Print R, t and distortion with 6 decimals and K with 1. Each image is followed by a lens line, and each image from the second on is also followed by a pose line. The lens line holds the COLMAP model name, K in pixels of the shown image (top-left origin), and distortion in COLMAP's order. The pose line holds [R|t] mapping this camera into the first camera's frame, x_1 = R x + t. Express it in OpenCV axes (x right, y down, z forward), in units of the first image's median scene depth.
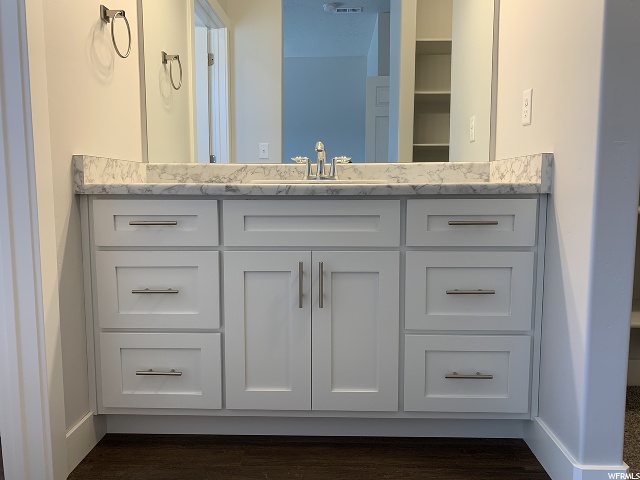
lens RADIAL K [[482.3, 0, 320.0], [0, 482.3, 240.0], [0, 0, 1]] dist [0.063361, -0.081307]
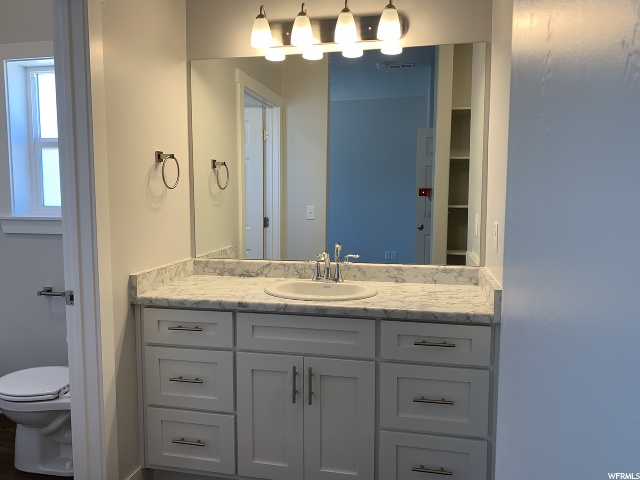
lens RADIAL K [[482.3, 0, 320.0], [0, 482.3, 240.0], [0, 0, 1]] dist [0.063361, -0.081307]
pose [[0.983306, 0.019296, -0.180935, 0.241164], [-0.018681, 0.999812, 0.005106, -0.282169], [0.181000, -0.001640, 0.983482, -0.213224]]
